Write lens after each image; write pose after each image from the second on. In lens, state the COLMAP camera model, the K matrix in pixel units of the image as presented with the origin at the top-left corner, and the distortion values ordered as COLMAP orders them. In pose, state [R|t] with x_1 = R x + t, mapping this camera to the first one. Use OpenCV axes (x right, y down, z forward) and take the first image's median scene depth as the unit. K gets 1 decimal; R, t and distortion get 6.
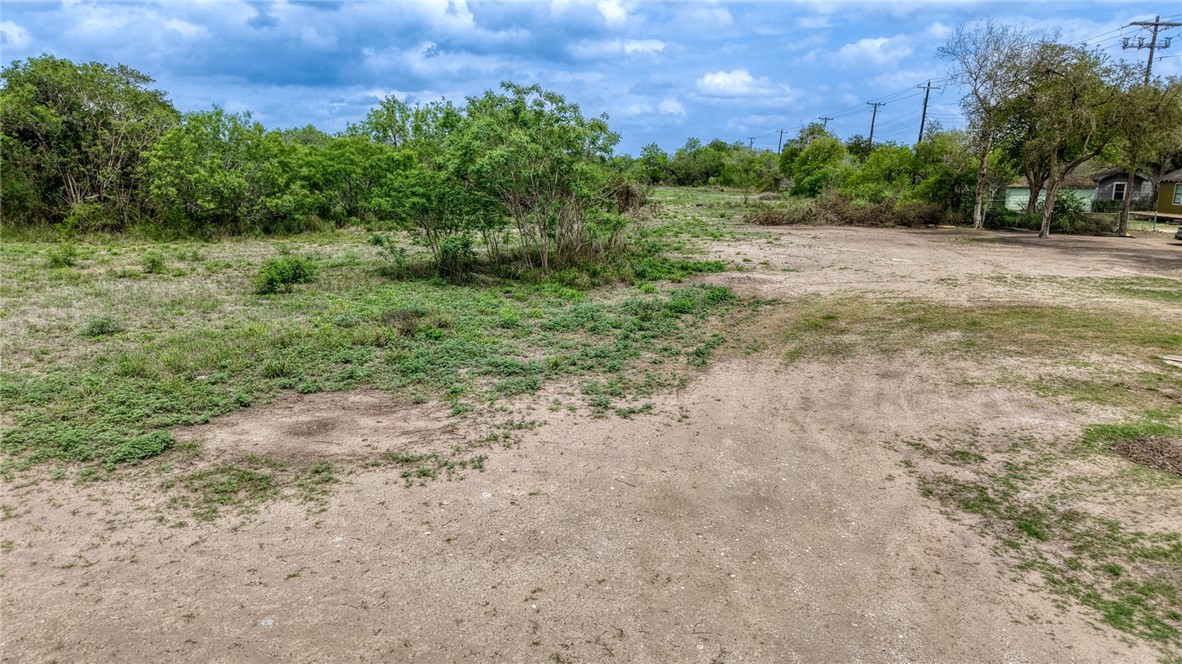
lens RADIAL K [[789.2, 0, 593.9], [0, 789.2, 335.9], [0, 0, 1]] dist [0.028299, -0.029061]
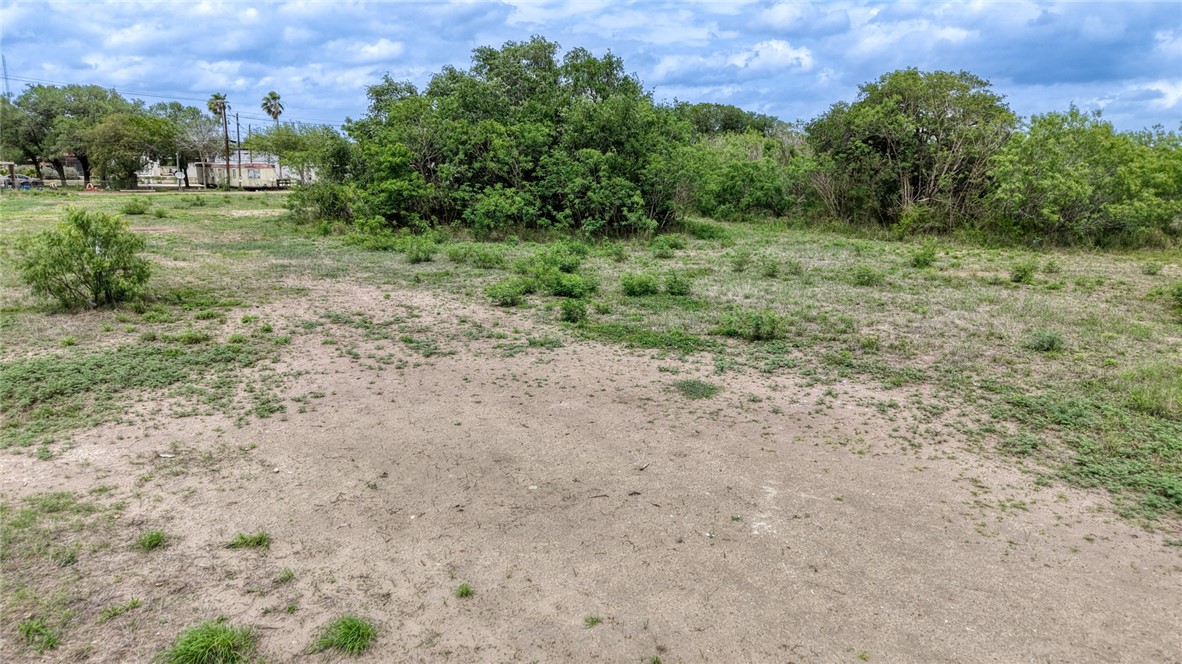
lens RADIAL K [[789.2, 0, 593.9], [0, 789.2, 335.9], [0, 0, 1]] dist [0.028299, -0.029061]
pose [[0.662916, 0.158441, -0.731737, -0.093039], [-0.162033, 0.984550, 0.066389, 0.001699], [0.730950, 0.074555, 0.678347, -0.009565]]
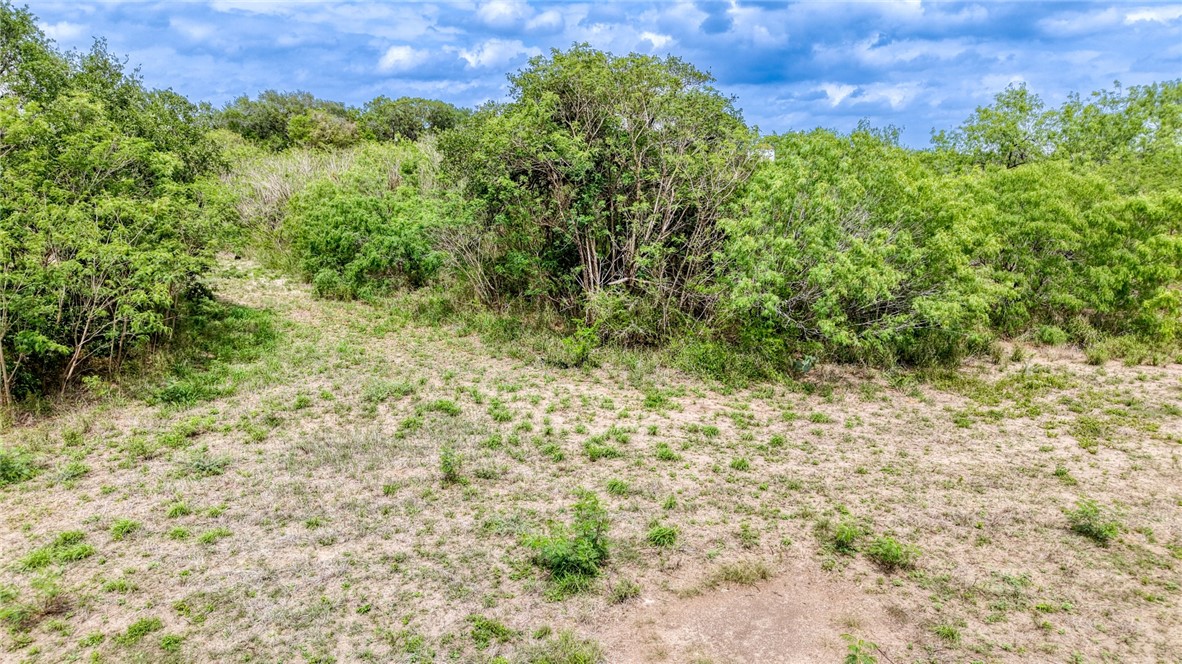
lens RADIAL K [[714.6, 0, 593.5], [0, 714.6, 361.6], [0, 0, 1]] dist [0.021448, -0.028023]
pose [[0.866972, 0.131026, -0.480824, -0.279723], [-0.099111, 0.990878, 0.091309, -0.119904], [0.488402, -0.031508, 0.872050, 0.381111]]
